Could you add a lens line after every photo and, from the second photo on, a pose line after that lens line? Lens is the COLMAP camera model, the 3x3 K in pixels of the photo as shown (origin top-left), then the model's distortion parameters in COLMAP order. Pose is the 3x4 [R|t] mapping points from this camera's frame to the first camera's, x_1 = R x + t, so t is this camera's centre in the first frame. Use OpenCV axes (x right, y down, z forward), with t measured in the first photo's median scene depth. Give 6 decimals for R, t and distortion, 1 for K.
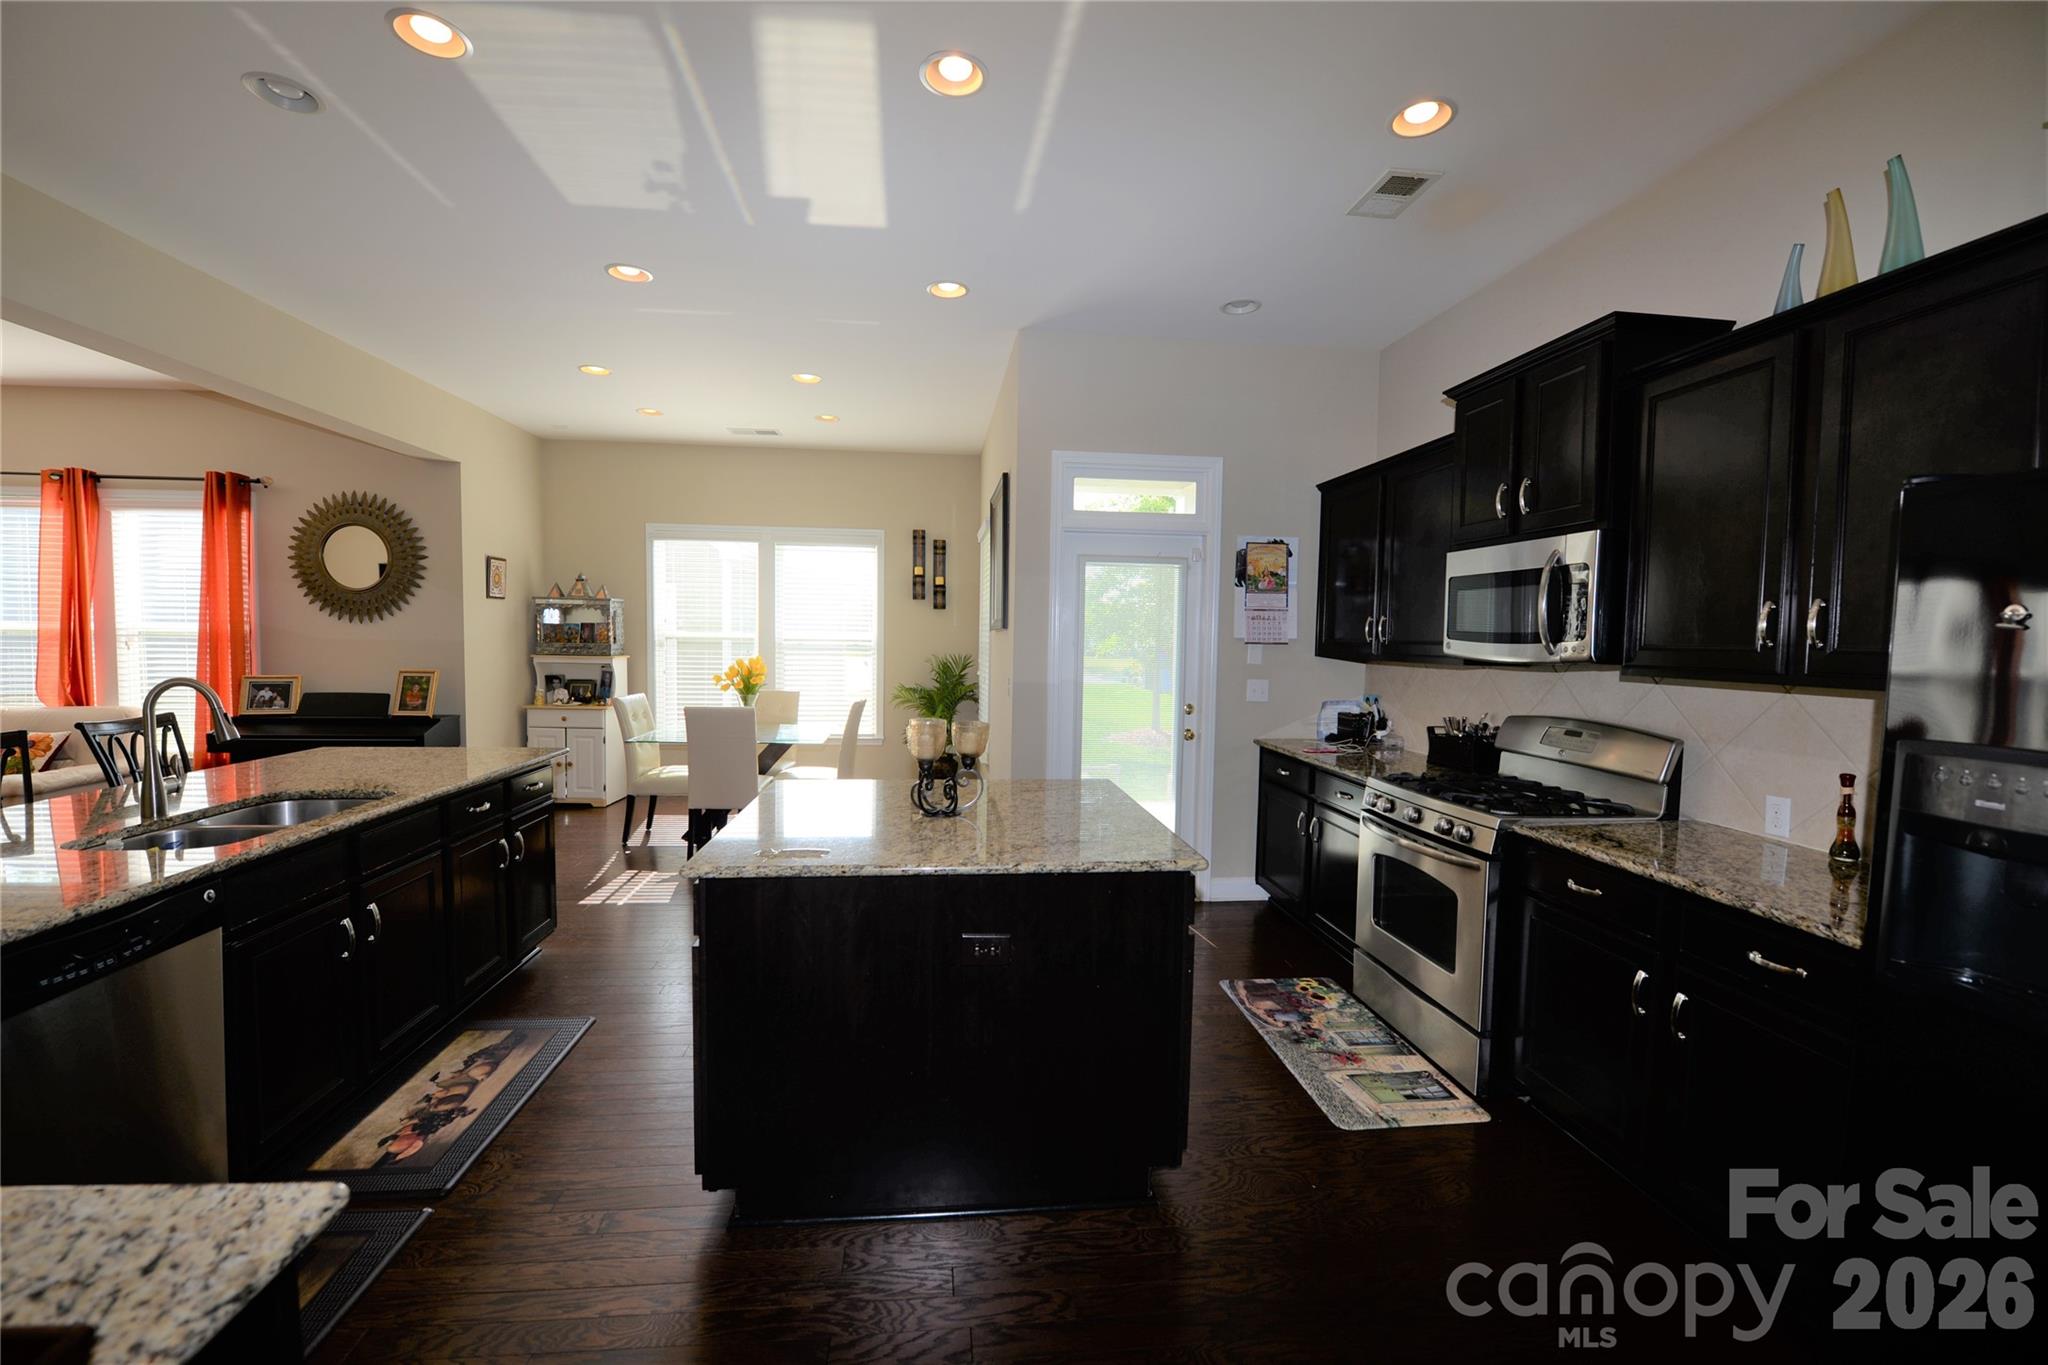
lens RADIAL K [[815.1, 0, 1017.5], [0, 815.1, 680.6], [0, 0, 1]] dist [-0.020343, -0.001342]
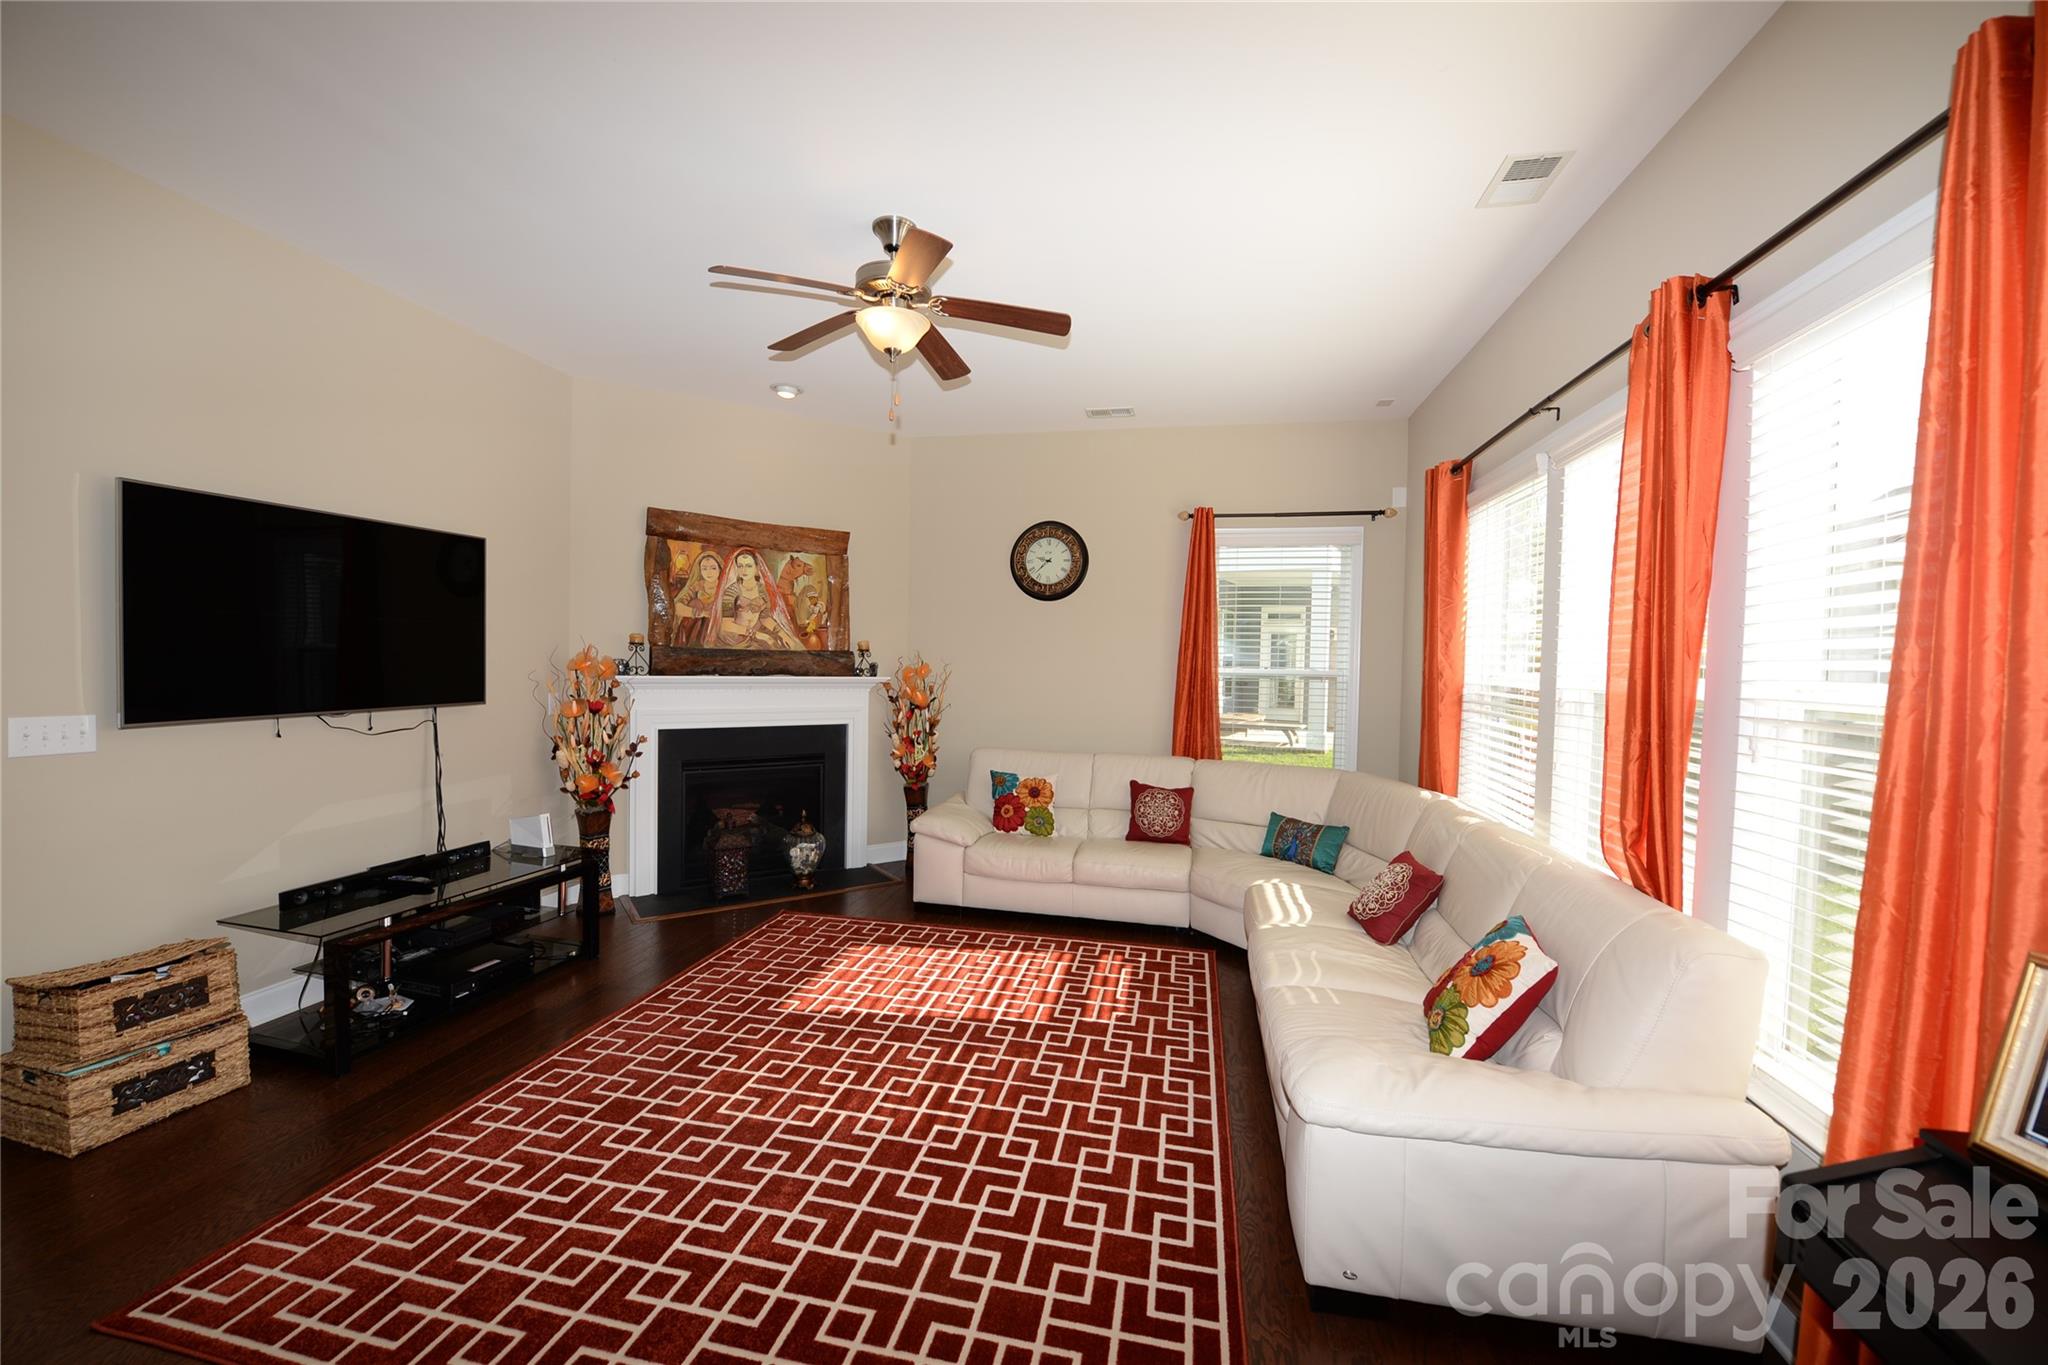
lens RADIAL K [[815.1, 0, 1018.2], [0, 815.1, 686.1], [0, 0, 1]] dist [-0.020343, -0.001342]
pose [[-0.322934, 0.007576, -0.946391, -0.620791], [-0.076894, 0.996452, 0.034215, -0.052377], [0.943293, 0.083821, -0.321205, 0.721104]]
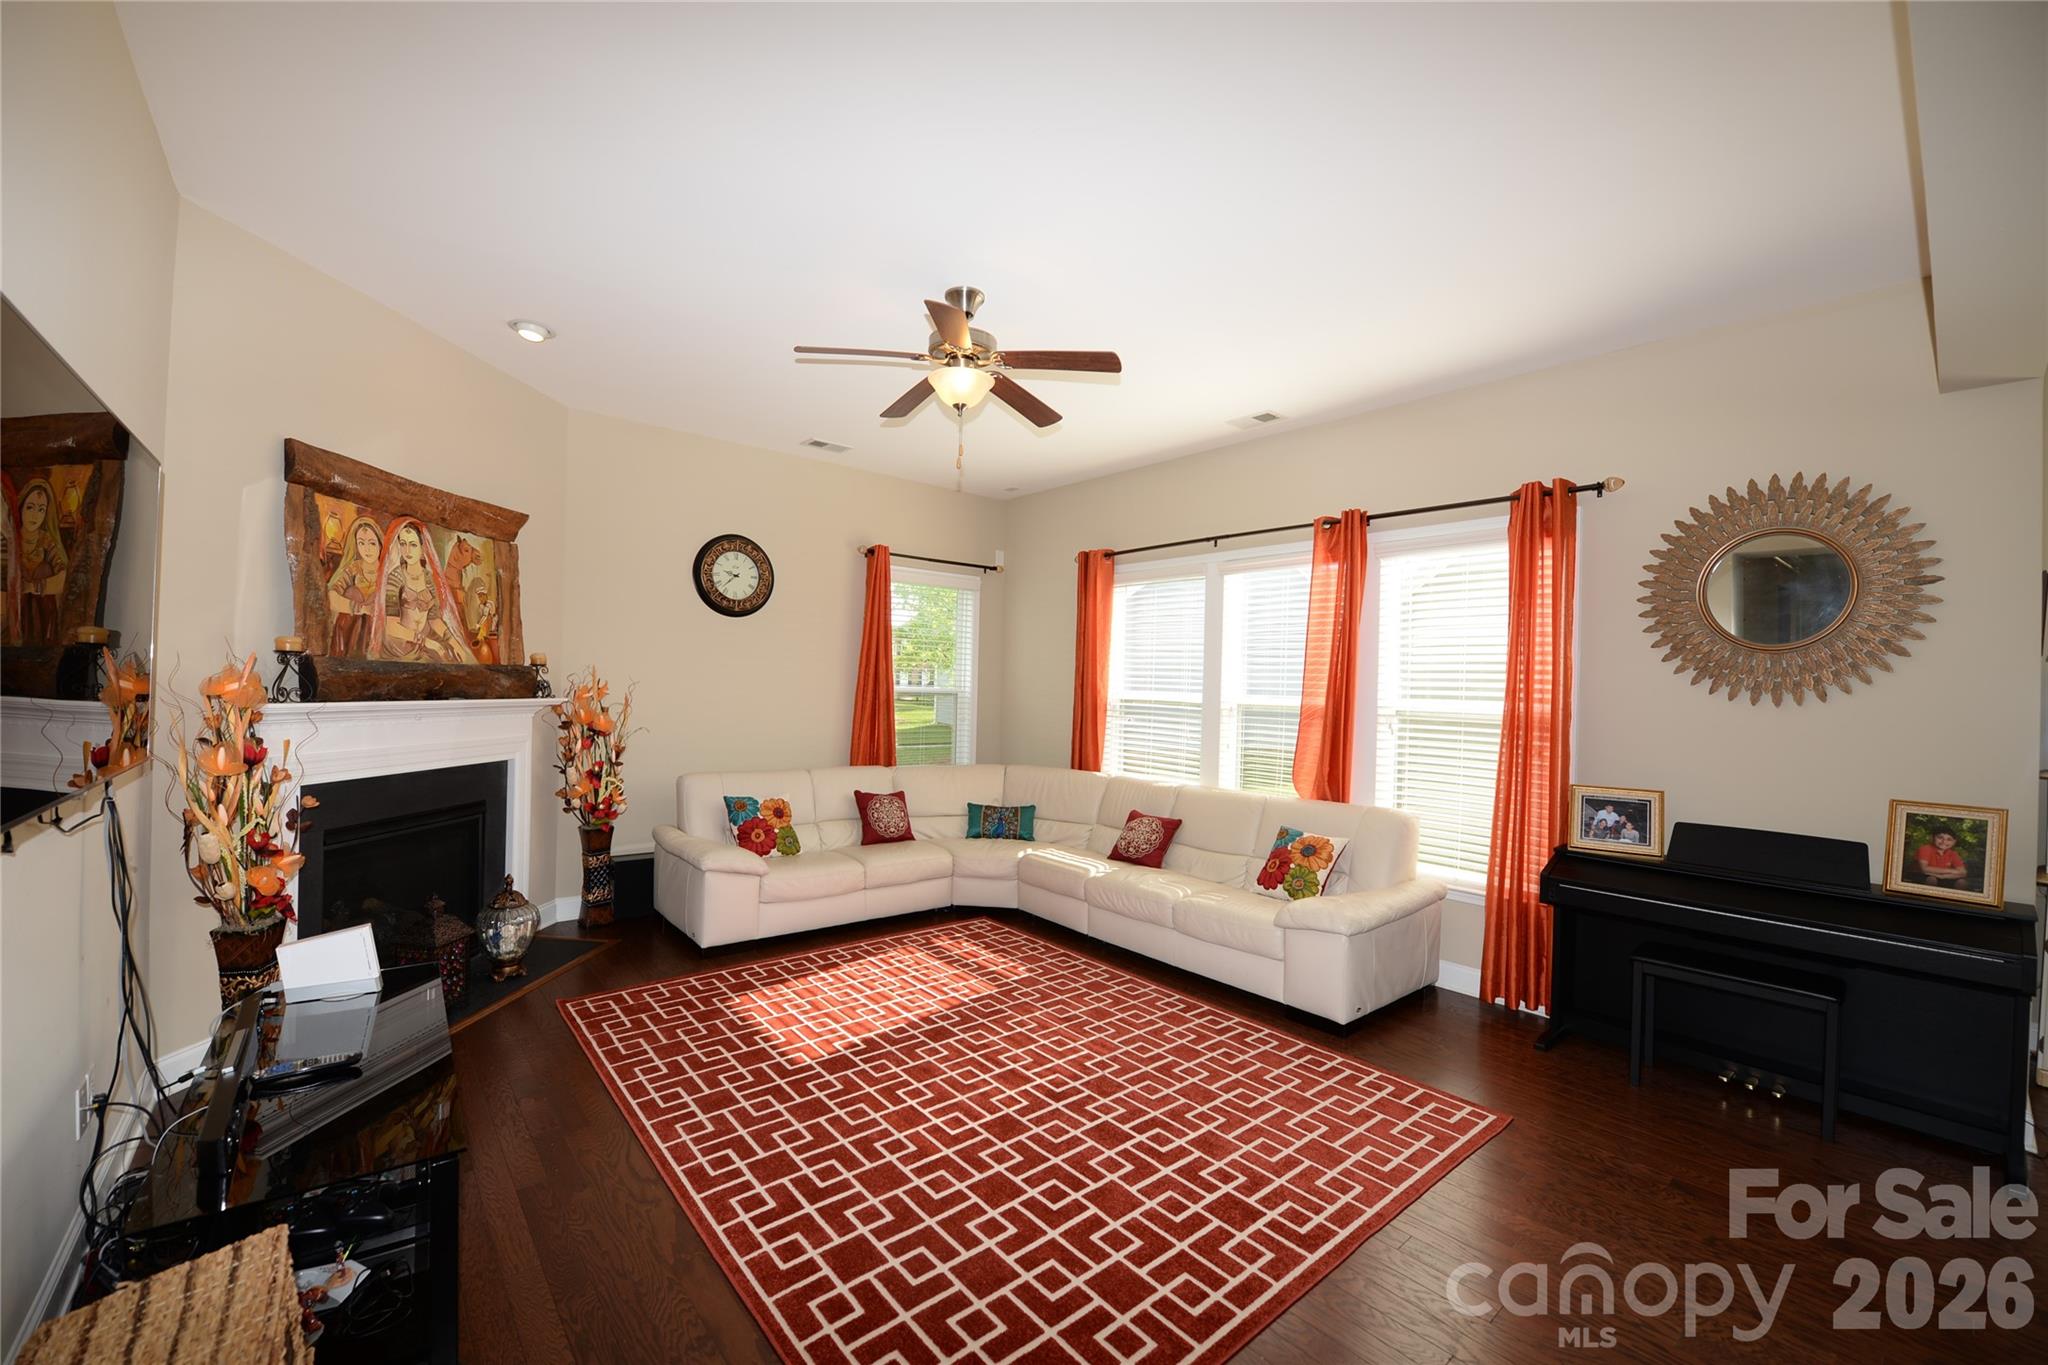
lens RADIAL K [[815.1, 0, 1027.4], [0, 815.1, 687.5], [0, 0, 1]] dist [-0.020343, -0.001342]
pose [[0.552160, -0.000918, -0.833738, -0.587135], [-0.063750, 0.997025, -0.043318, -0.024712], [0.831297, 0.077069, 0.550459, 0.233667]]
